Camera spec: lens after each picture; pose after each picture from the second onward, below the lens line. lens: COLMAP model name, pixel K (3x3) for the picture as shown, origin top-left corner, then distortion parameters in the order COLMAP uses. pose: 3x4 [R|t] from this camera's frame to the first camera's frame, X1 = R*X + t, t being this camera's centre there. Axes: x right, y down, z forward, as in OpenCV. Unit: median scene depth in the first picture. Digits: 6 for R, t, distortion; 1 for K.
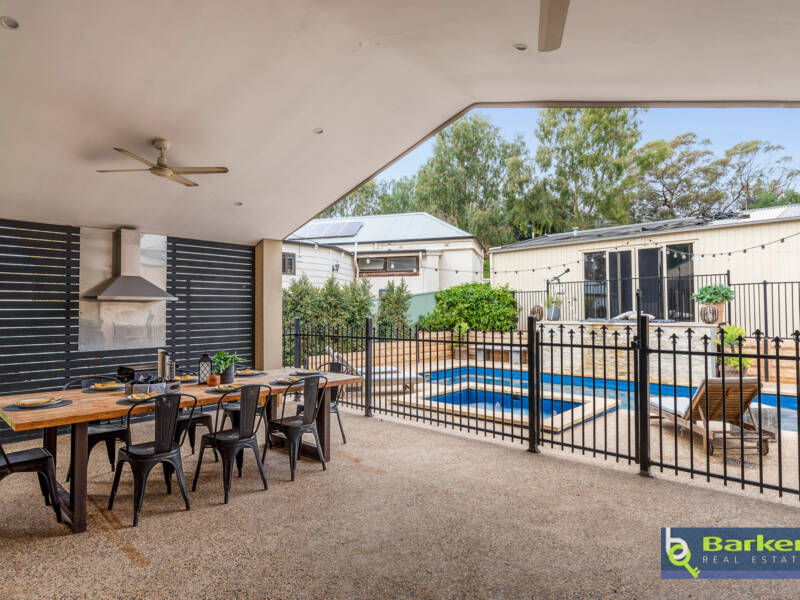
lens RADIAL K [[471.4, 0, 403.8], [0, 471.4, 293.7], [0, 0, 1]] dist [-0.004393, 0.000063]
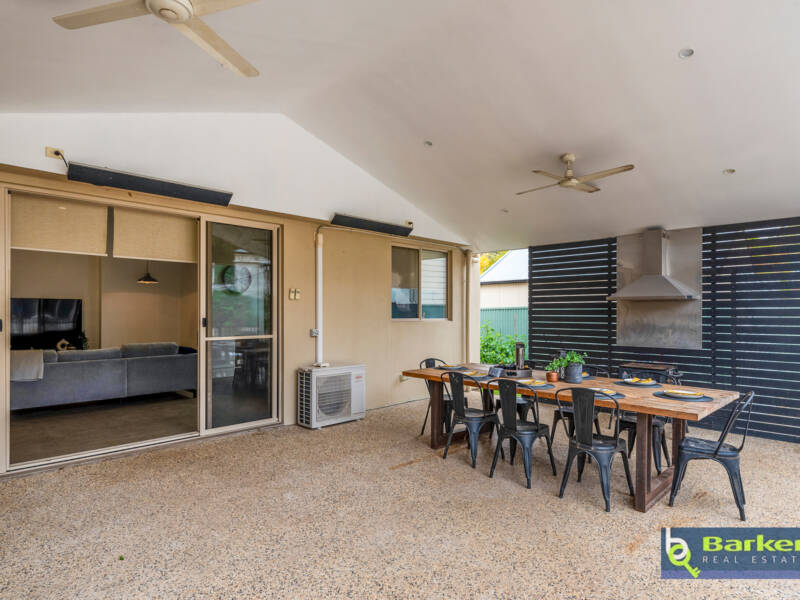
lens RADIAL K [[466.0, 0, 400.1], [0, 466.0, 307.6], [0, 0, 1]] dist [-0.000826, 0.001537]
pose [[-0.065692, -0.003683, -0.997833, 0.601046], [0.036350, 0.999321, -0.006081, 0.022335], [0.997178, -0.036671, -0.065513, 0.672578]]
